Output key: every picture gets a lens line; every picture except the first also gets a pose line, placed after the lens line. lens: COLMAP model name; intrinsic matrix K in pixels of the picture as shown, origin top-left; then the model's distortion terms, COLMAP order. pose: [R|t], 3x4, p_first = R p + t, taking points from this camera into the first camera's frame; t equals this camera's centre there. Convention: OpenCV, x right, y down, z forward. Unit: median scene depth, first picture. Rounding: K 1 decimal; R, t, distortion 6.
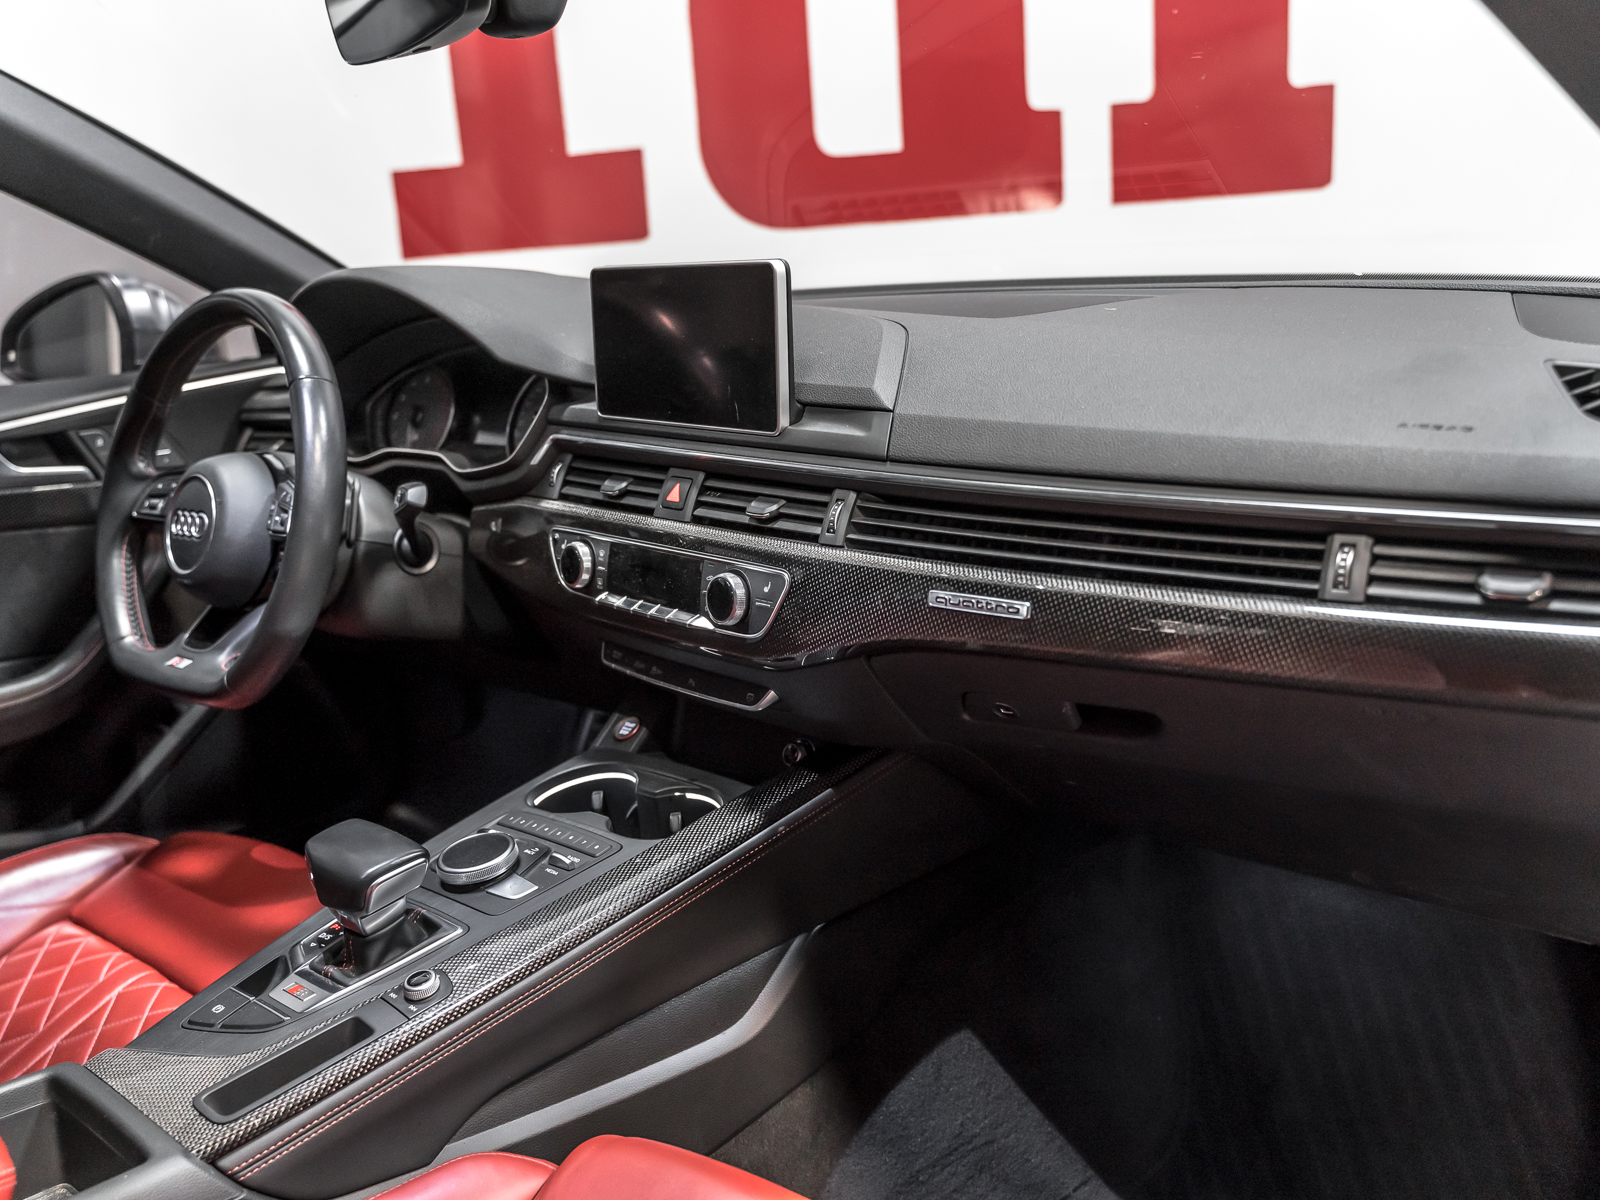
lens RADIAL K [[1443.3, 0, 810.2], [0, 1443.3, 587.0], [0, 0, 1]] dist [-0.008872, 0.008157]
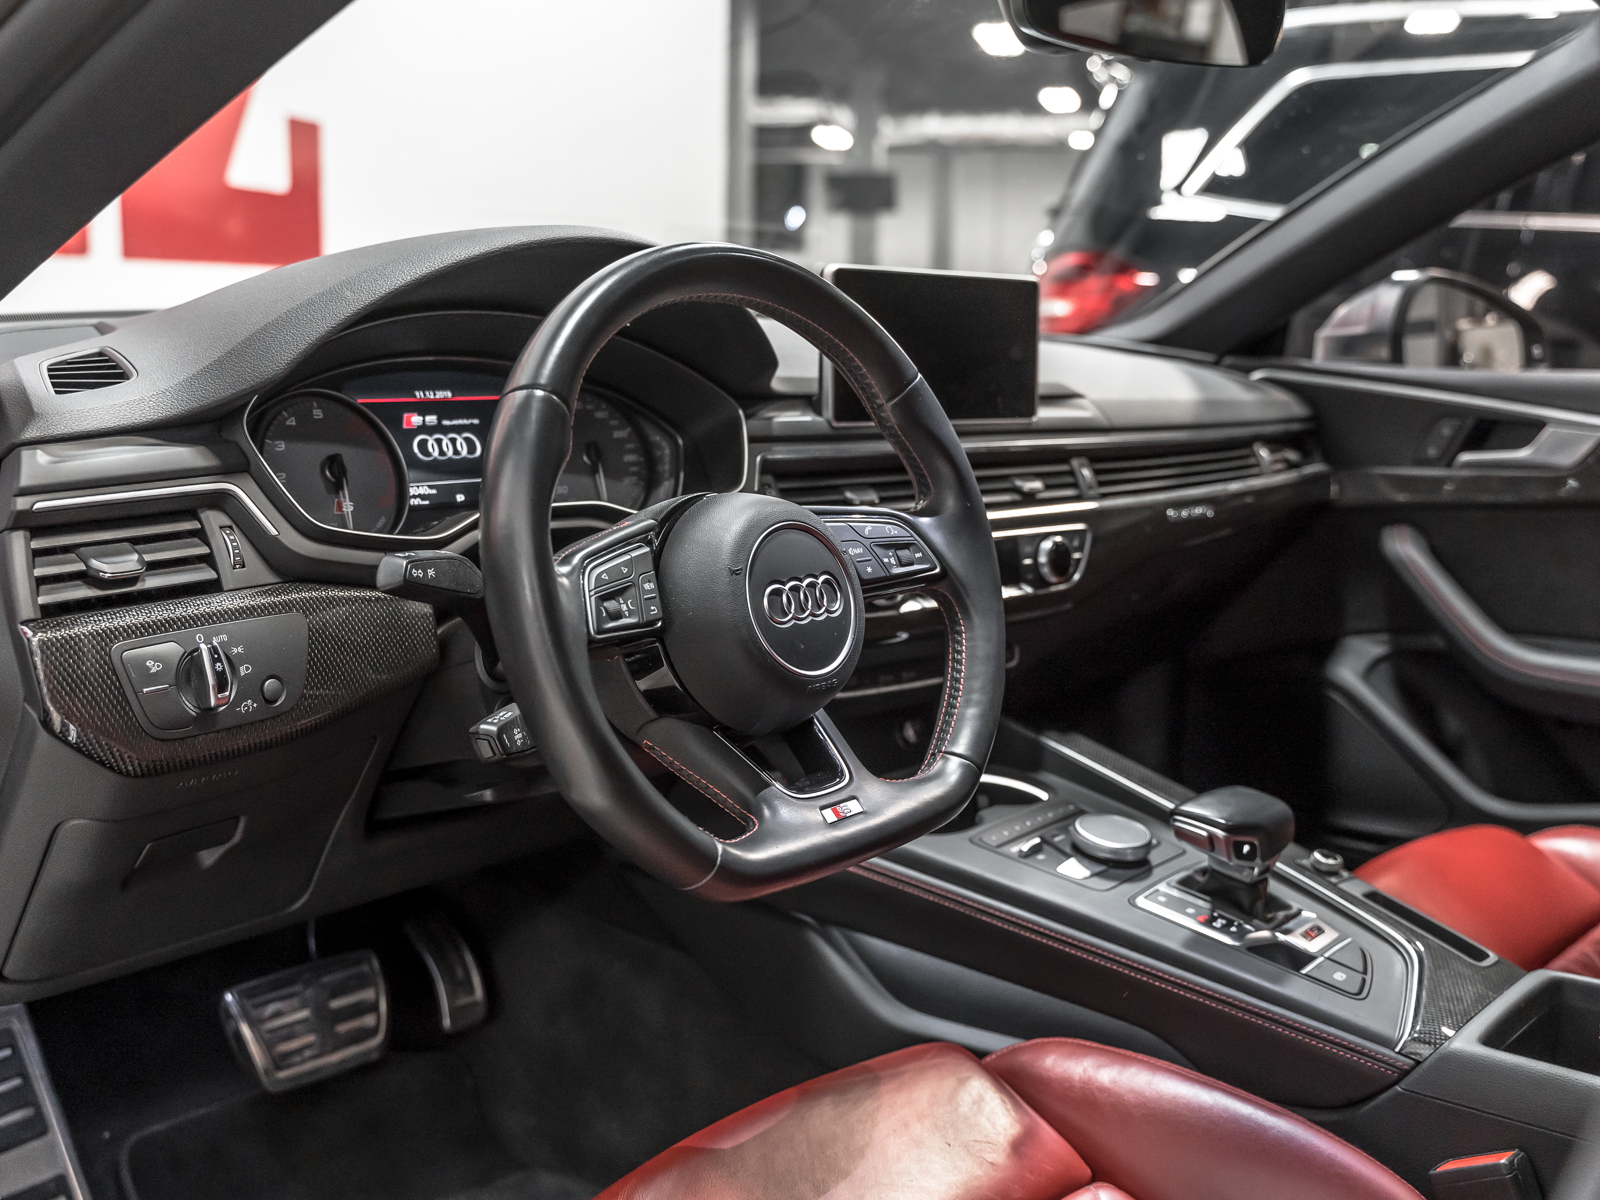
lens RADIAL K [[1620.0, 0, 801.2], [0, 1620.0, 601.8], [0, 0, 1]] dist [-0.008455, 0.000000]
pose [[0.001741, -0.111185, 0.993798, -1.277612], [0.208007, 0.972103, 0.108393, -0.134171], [-0.978126, 0.206528, 0.024820, 1.094943]]
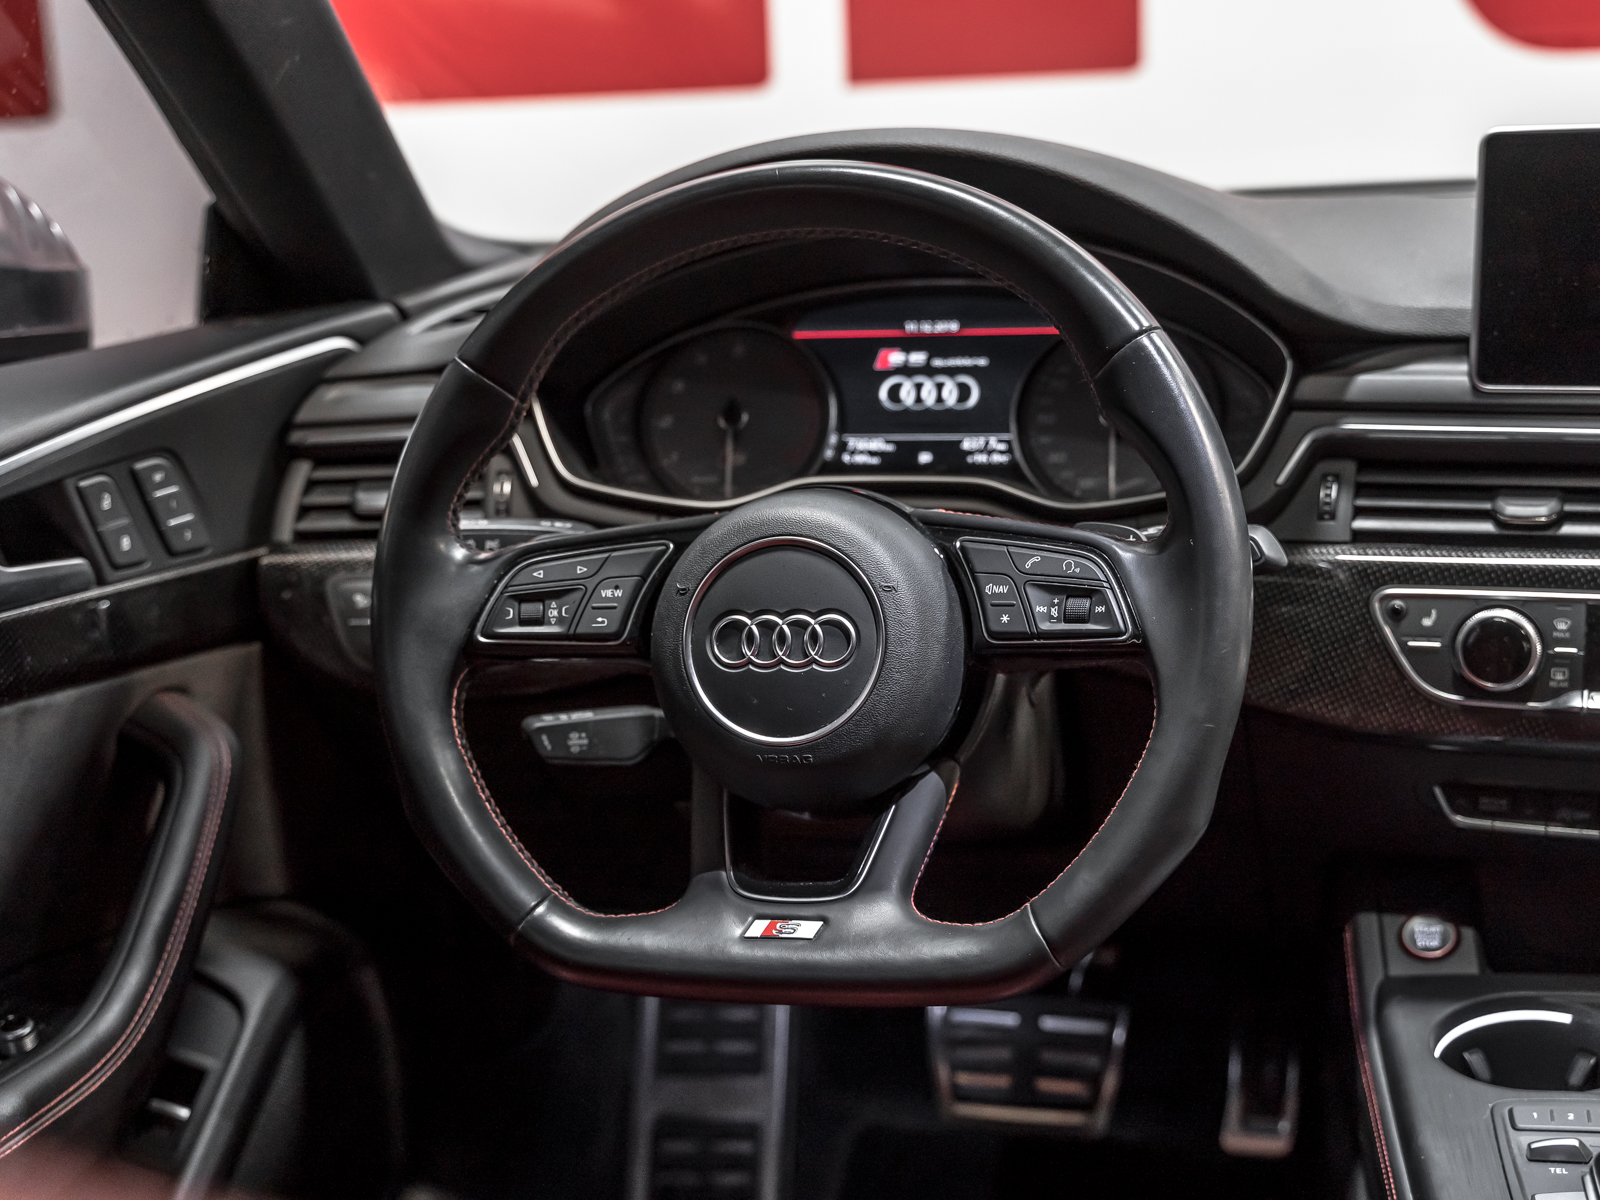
lens RADIAL K [[2251.1, 0, 799.9], [0, 2251.1, 605.9], [0, 0, 1]] dist [0.033706, 0.000000]
pose [[0.880406, -0.076123, 0.468071, -0.867718], [0.096482, 0.995141, -0.019634, -0.044287], [-0.464302, 0.062446, 0.883473, 0.369711]]
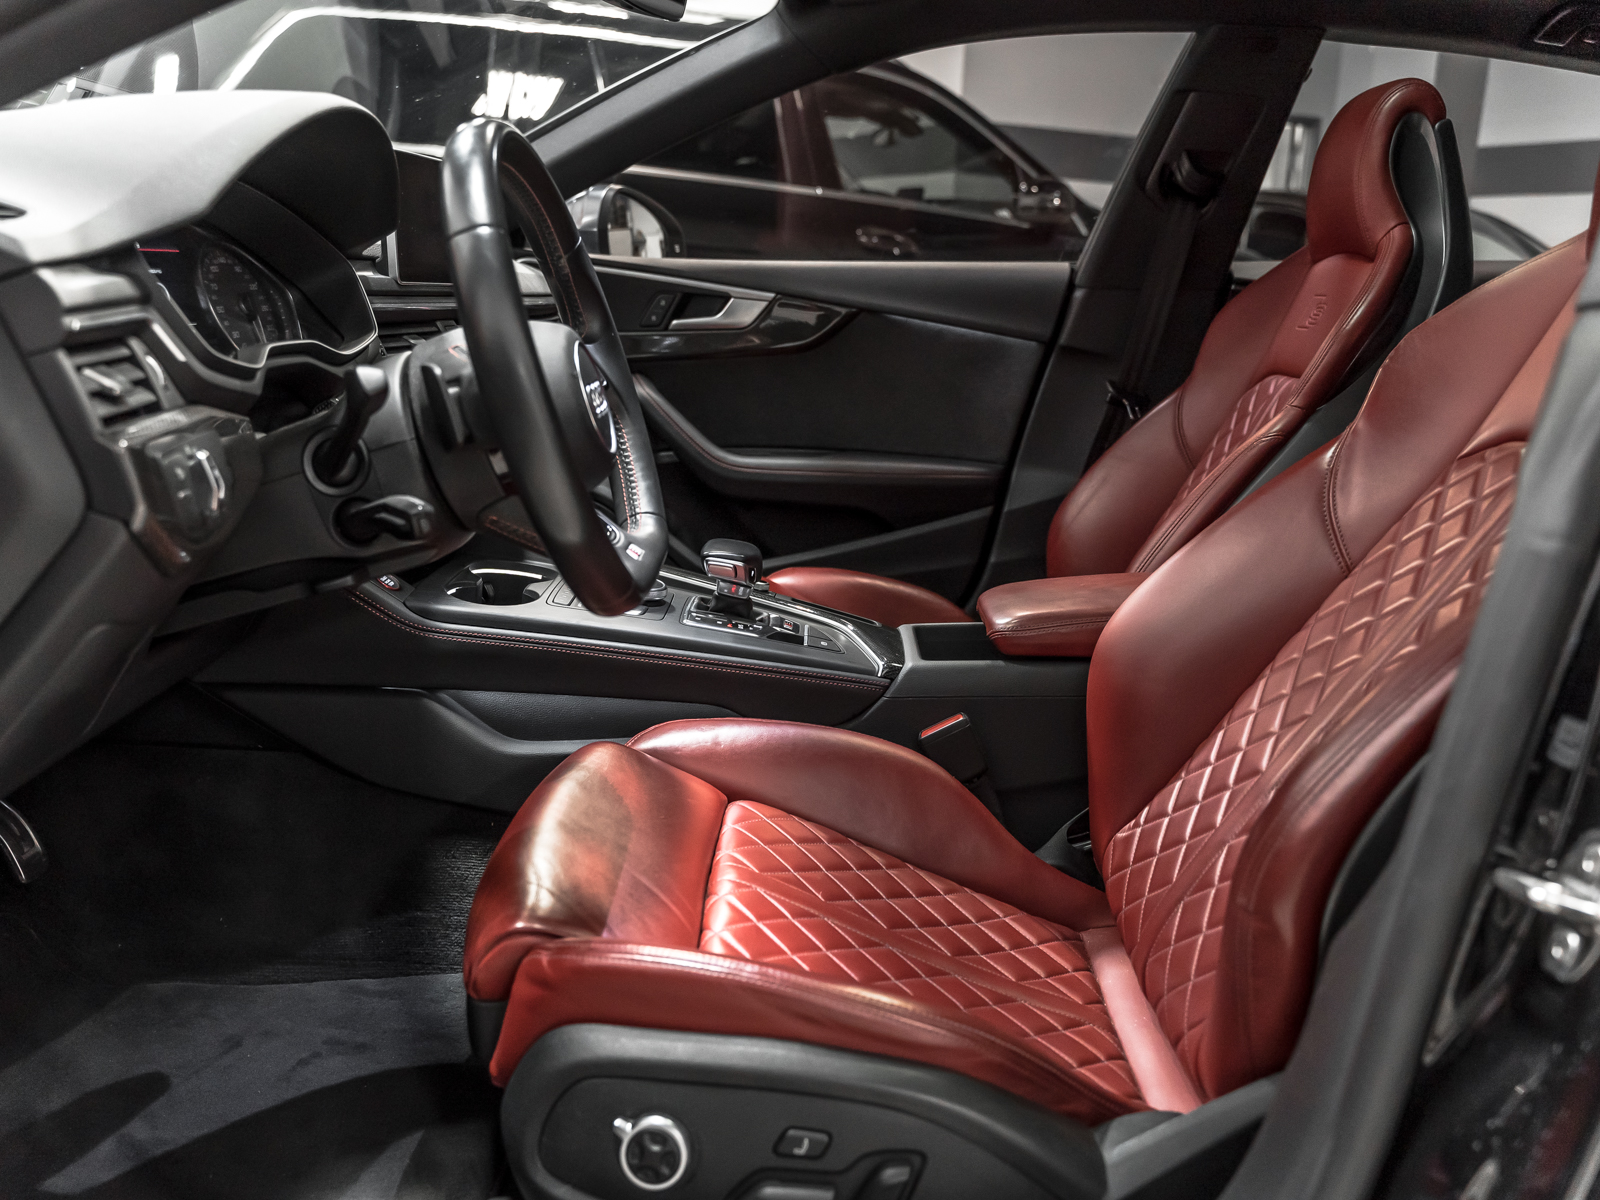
lens RADIAL K [[1443.3, 0, 806.3], [0, 1443.3, 591.4], [0, 0, 1]] dist [-0.008872, 0.008157]
pose [[-0.661438, -0.127909, 0.739012, -1.303375], [0.167890, 0.935093, 0.312113, -0.204863], [-0.730967, 0.330516, -0.597031, 1.629145]]
